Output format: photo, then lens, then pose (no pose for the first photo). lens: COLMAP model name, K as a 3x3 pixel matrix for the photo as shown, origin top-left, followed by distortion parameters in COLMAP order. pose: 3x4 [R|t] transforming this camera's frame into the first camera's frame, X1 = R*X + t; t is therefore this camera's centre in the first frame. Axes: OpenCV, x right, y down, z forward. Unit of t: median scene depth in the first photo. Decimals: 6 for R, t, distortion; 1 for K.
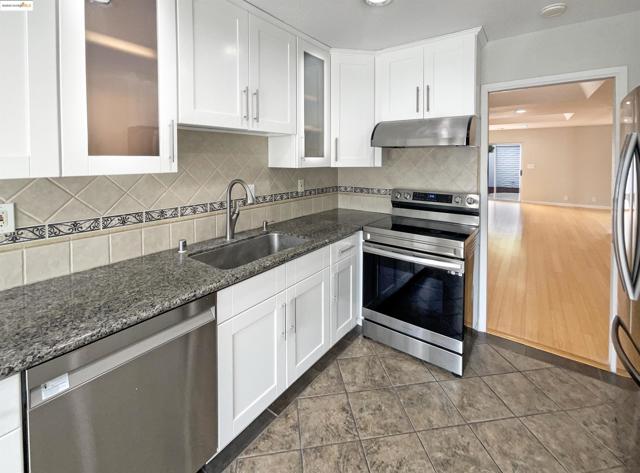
lens RADIAL K [[268.2, 0, 341.7], [0, 268.2, 166.8], [0, 0, 1]] dist [-0.004326, 0.000597]
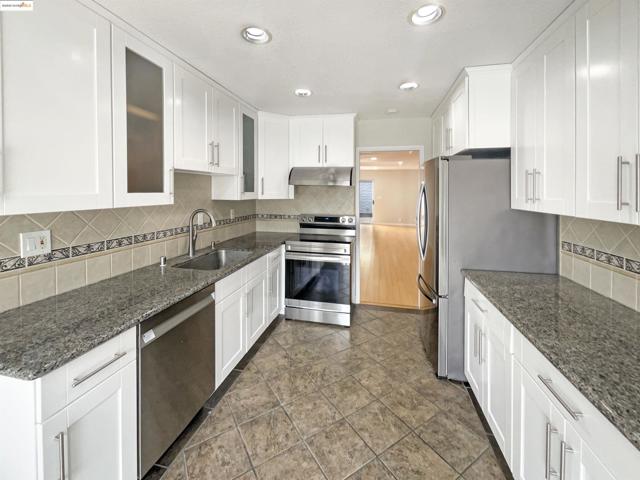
lens RADIAL K [[268.2, 0, 330.1], [0, 268.2, 188.1], [0, 0, 1]] dist [-0.004326, 0.000597]
pose [[0.904381, 0.013010, 0.426527, -0.388105], [0.002141, 0.999384, -0.035023, -0.009634], [-0.426720, 0.032588, 0.903796, -0.485402]]
